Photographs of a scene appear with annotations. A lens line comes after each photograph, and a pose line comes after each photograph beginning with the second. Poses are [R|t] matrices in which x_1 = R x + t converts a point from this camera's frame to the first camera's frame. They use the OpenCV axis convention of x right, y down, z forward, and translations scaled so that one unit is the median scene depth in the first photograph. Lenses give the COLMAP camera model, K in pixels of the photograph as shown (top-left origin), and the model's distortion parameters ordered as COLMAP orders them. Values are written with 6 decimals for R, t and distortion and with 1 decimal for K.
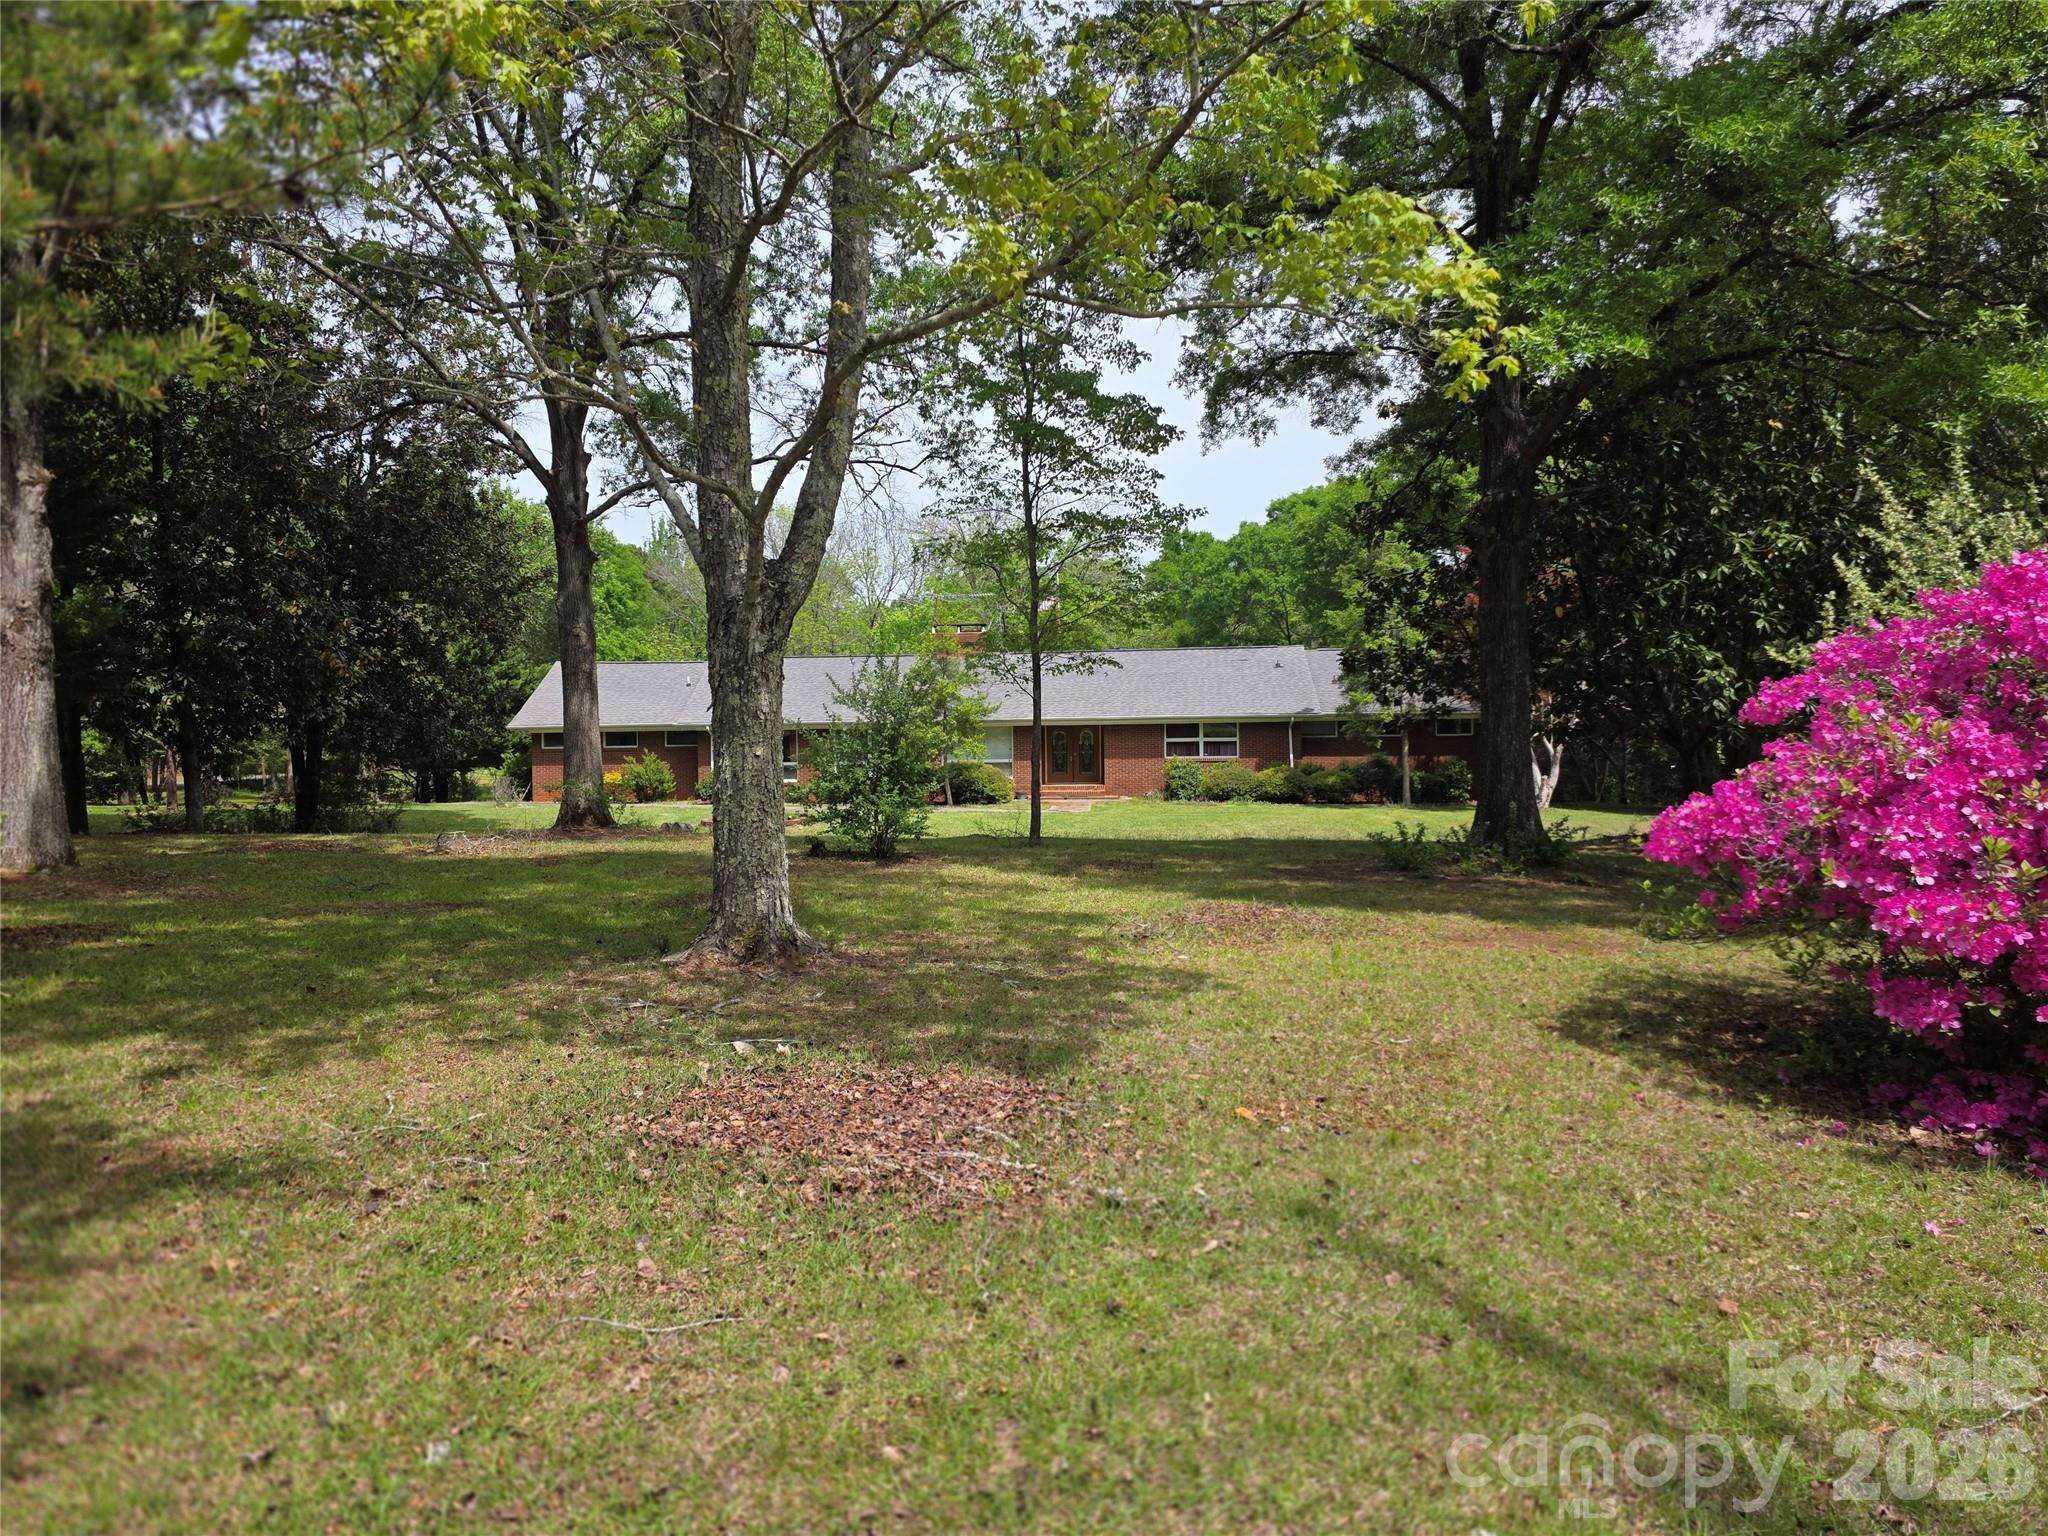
lens RADIAL K [[1323.9, 0, 1017.5], [0, 1323.9, 761.2], [0, 0, 1]] dist [0.036649, -0.005436]
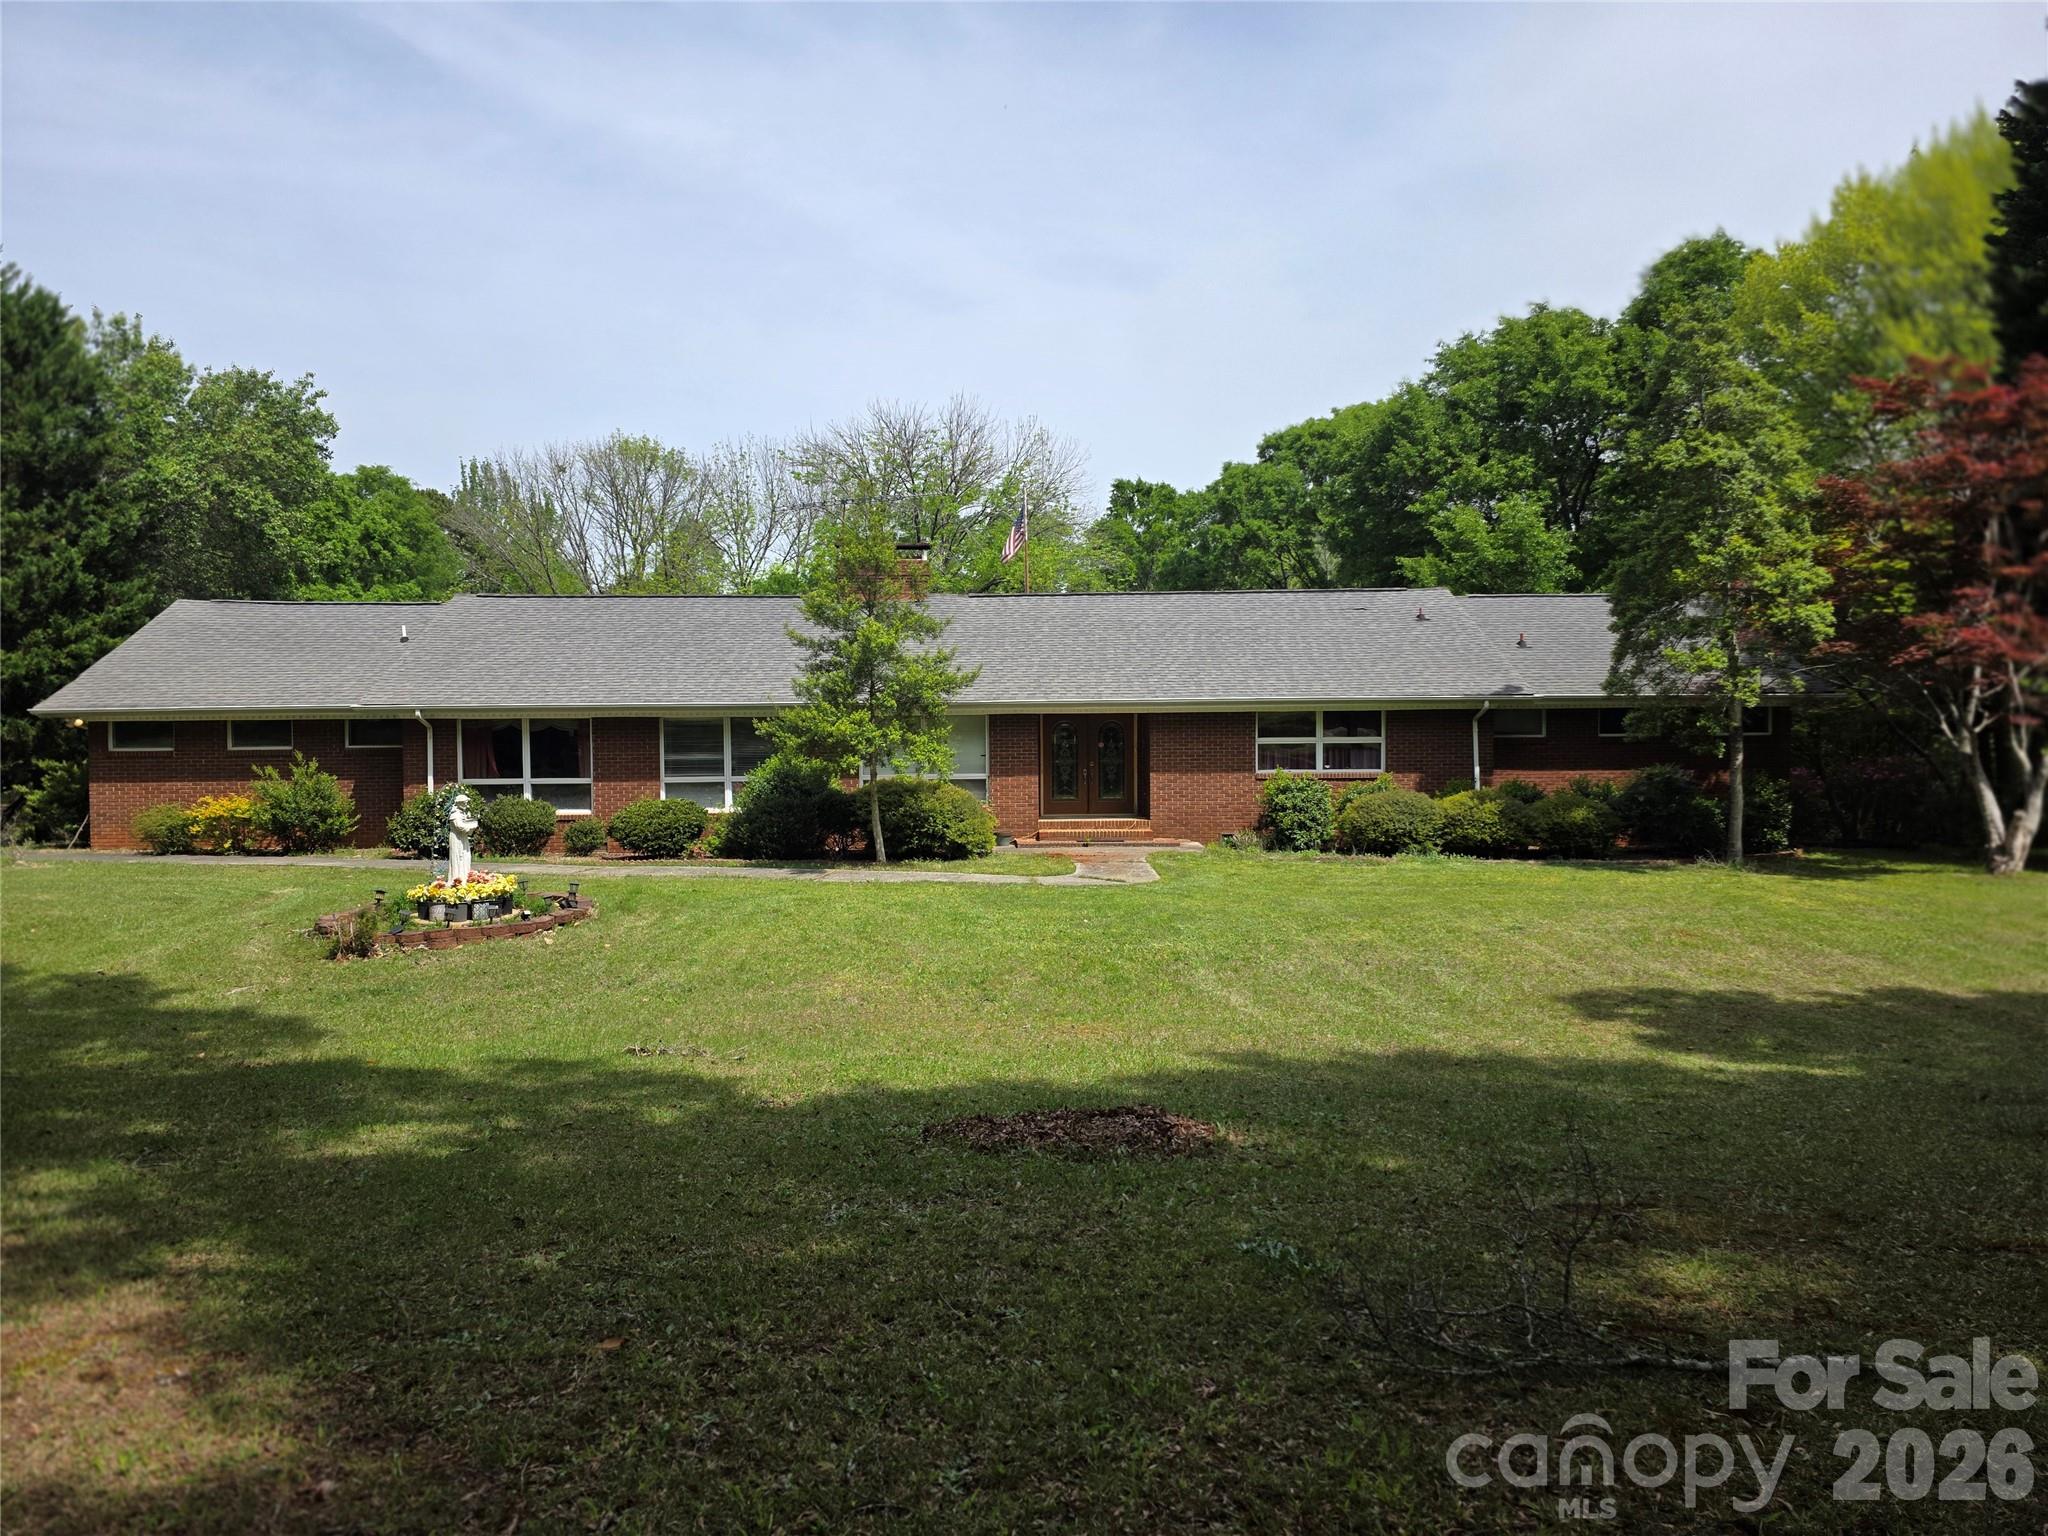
lens RADIAL K [[1323.9, 0, 1032.2], [0, 1323.9, 770.8], [0, 0, 1]] dist [0.036649, -0.005436]
pose [[0.994886, 0.002790, 0.100963, -0.041991], [-0.003313, 0.999982, 0.005014, -0.005716], [-0.100947, -0.005323, 0.994878, 0.445806]]
